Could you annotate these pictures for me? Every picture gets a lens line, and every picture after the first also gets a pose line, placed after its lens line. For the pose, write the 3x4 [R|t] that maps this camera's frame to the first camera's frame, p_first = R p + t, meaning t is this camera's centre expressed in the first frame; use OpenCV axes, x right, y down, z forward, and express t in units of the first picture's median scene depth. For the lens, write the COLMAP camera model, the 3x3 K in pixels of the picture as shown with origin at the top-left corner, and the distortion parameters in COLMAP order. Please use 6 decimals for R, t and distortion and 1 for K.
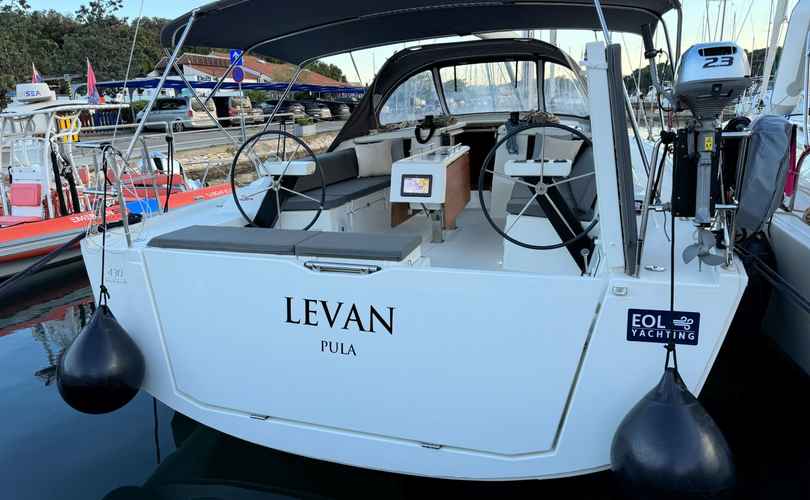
lens RADIAL K [[564.6, 0, 405.0], [0, 564.6, 250.0], [0, 0, 1]] dist [0.090674, -0.135364]
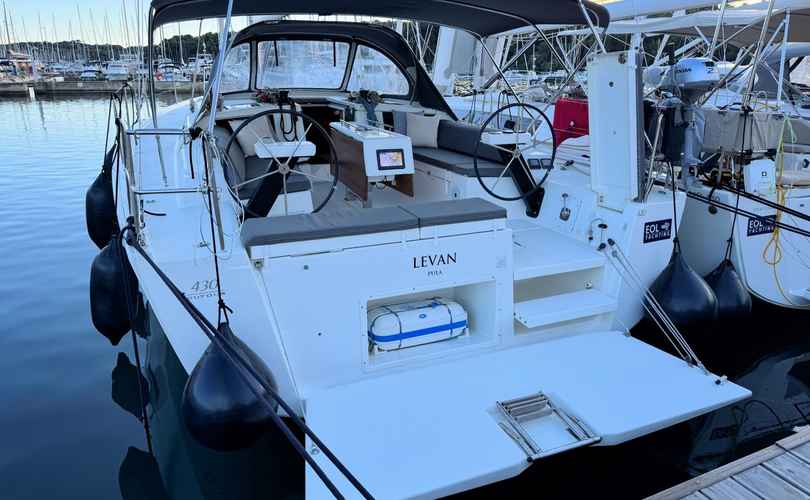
lens RADIAL K [[564.6, 0, 405.0], [0, 564.6, 250.0], [0, 0, 1]] dist [0.090674, -0.135364]
pose [[0.732788, -0.170055, 0.658865, -0.536202], [0.138329, 0.985279, 0.100454, -0.034839], [-0.666248, 0.017529, 0.745524, 0.123001]]
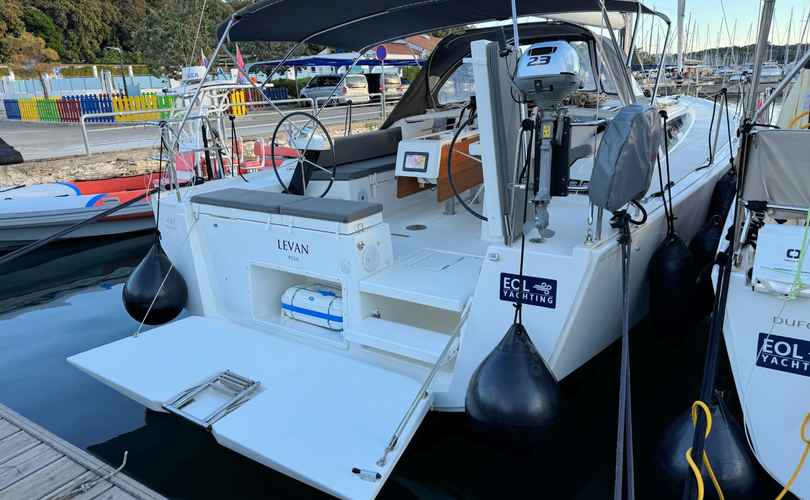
lens RADIAL K [[564.6, 0, 405.0], [0, 564.6, 250.0], [0, 0, 1]] dist [0.090674, -0.135364]
pose [[0.960681, 0.070771, -0.268483, 0.237870], [-0.059078, 0.996930, 0.051394, 0.004105], [0.271296, -0.033512, 0.961912, -0.077022]]
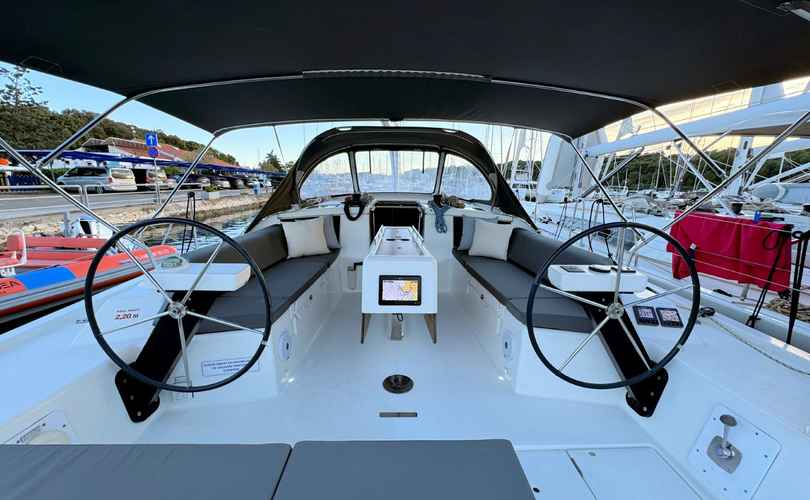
lens RADIAL K [[321.5, 0, 405.8], [0, 321.5, 248.6], [0, 0, 1]] dist [-0.003818, -0.000277]
pose [[0.930872, -0.021838, 0.364693, -0.094891], [0.041498, 0.998072, -0.046158, -0.111690], [-0.362982, 0.058101, 0.929983, 0.449190]]
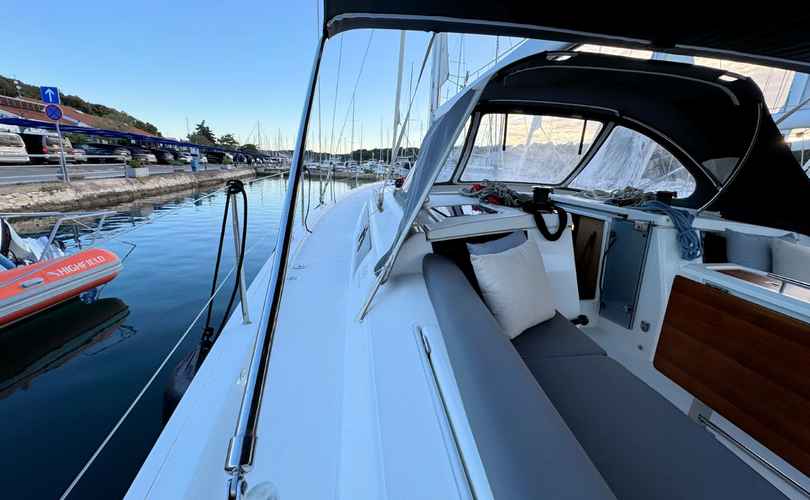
lens RADIAL K [[322.2, 0, 404.0], [0, 322.2, 250.9], [0, 0, 1]] dist [0.015189, -0.006779]
pose [[0.862959, -0.053343, 0.502450, -0.253675], [0.049244, 0.998557, 0.021436, -0.199022], [-0.502868, 0.006245, 0.864341, 0.836470]]
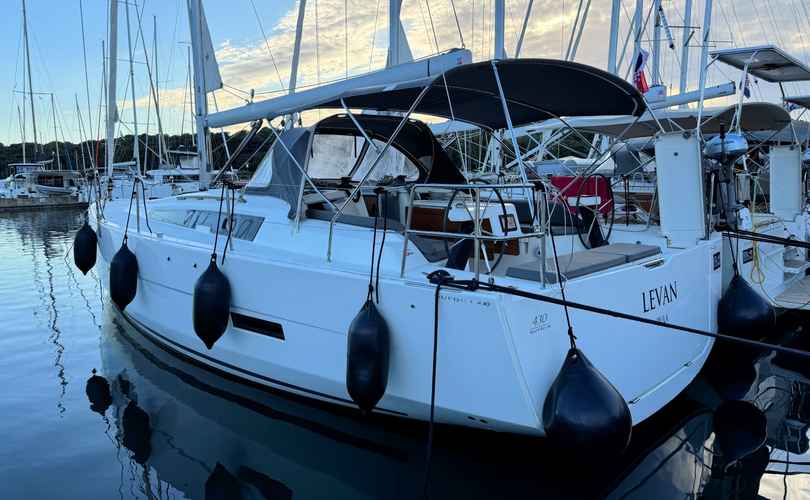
lens RADIAL K [[560.4, 0, 405.0], [0, 560.4, 250.0], [0, 0, 1]] dist [0.089176, -0.110414]
pose [[0.431670, -0.094813, 0.897035, -0.910835], [0.232162, 0.972636, -0.008917, -0.073489], [-0.871643, 0.212107, 0.441870, 0.494460]]
